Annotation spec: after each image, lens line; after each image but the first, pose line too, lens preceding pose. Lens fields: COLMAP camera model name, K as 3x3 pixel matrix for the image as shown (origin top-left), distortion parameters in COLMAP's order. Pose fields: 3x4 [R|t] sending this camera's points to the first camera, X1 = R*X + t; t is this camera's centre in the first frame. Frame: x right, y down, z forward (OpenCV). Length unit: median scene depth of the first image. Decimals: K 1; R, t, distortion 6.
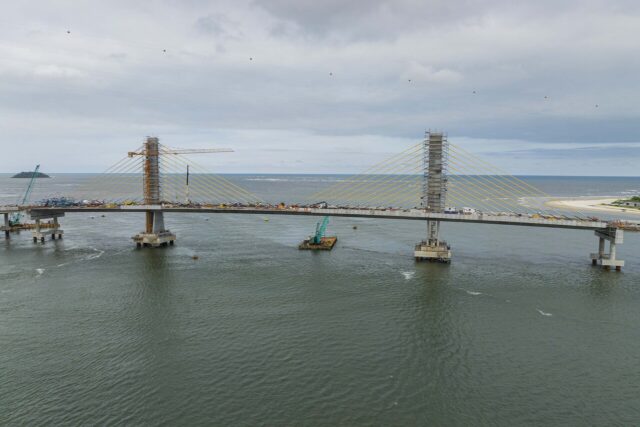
lens RADIAL K [[446.5, 0, 318.0], [0, 446.5, 213.0], [0, 0, 1]] dist [-0.036216, 0.009966]
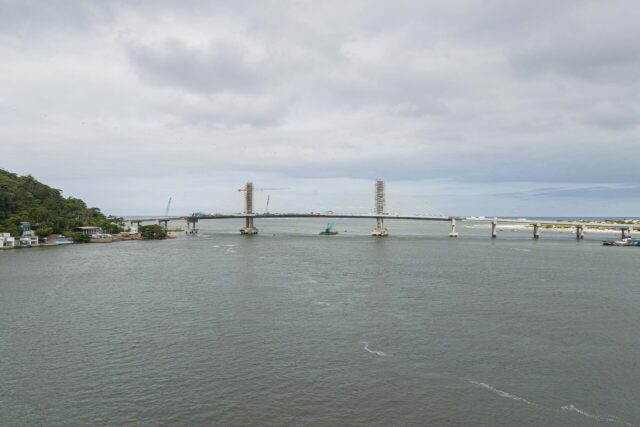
lens RADIAL K [[446.5, 0, 323.2], [0, 446.5, 213.1], [0, 0, 1]] dist [-0.036216, 0.009966]
pose [[0.999934, -0.003893, -0.010795, -0.002574], [0.002856, 0.995528, -0.094419, 0.195654], [0.011114, 0.094381, 0.995474, -1.213697]]
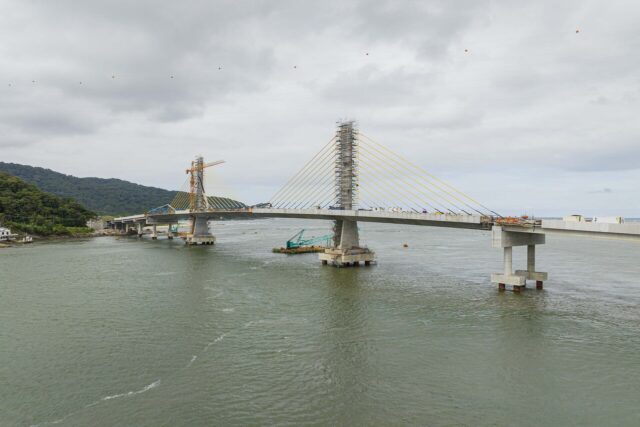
lens RADIAL K [[446.5, 0, 321.6], [0, 446.5, 216.3], [0, 0, 1]] dist [-0.036216, 0.009966]
pose [[0.784462, 0.001809, -0.620175, 0.745393], [-0.059824, 0.995553, -0.072767, 0.072253], [0.617285, 0.094184, 0.781081, 0.281984]]
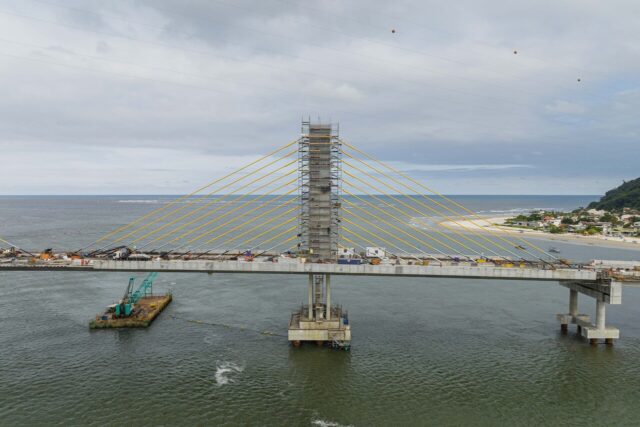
lens RADIAL K [[446.5, 0, 316.6], [0, 446.5, 211.8], [0, 0, 1]] dist [-0.036216, 0.009966]
pose [[0.971124, -0.015855, 0.238049, 0.114535], [0.027328, 0.998614, -0.044971, -0.036751], [-0.237006, 0.050177, 0.970211, 0.418720]]
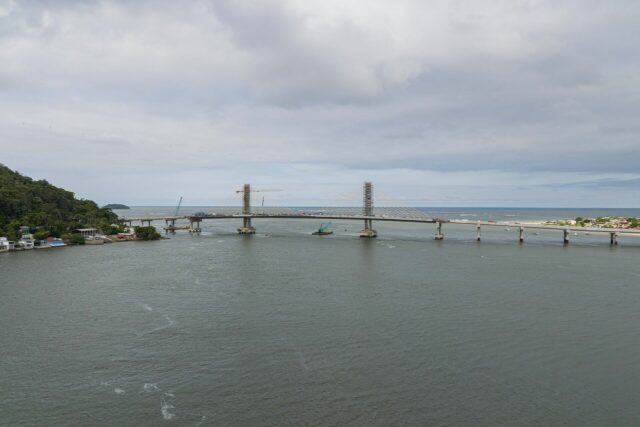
lens RADIAL K [[446.5, 0, 324.3], [0, 446.5, 209.5], [0, 0, 1]] dist [-0.036216, 0.009966]
pose [[0.994819, -0.000986, -0.101660, 0.261716], [-0.007331, 0.996654, -0.081408, 0.148454], [0.101400, 0.081731, 0.991483, -1.284571]]
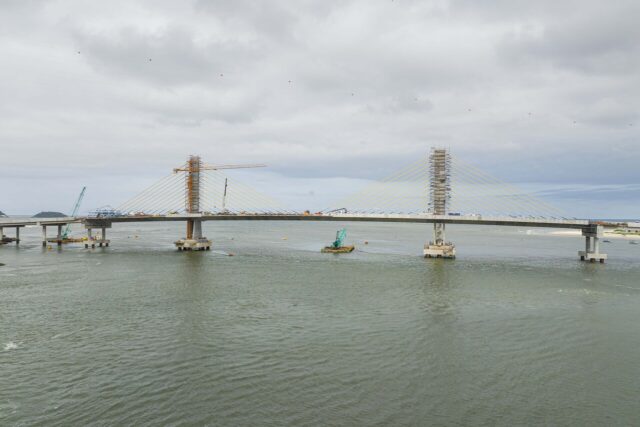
lens RADIAL K [[446.5, 0, 320.1], [0, 446.5, 209.5], [0, 0, 1]] dist [-0.036216, 0.009966]
pose [[0.999774, 0.000344, -0.021262, -0.023892], [-0.002565, 0.994520, -0.104517, 0.099239], [0.021110, 0.104548, 0.994296, -0.148834]]
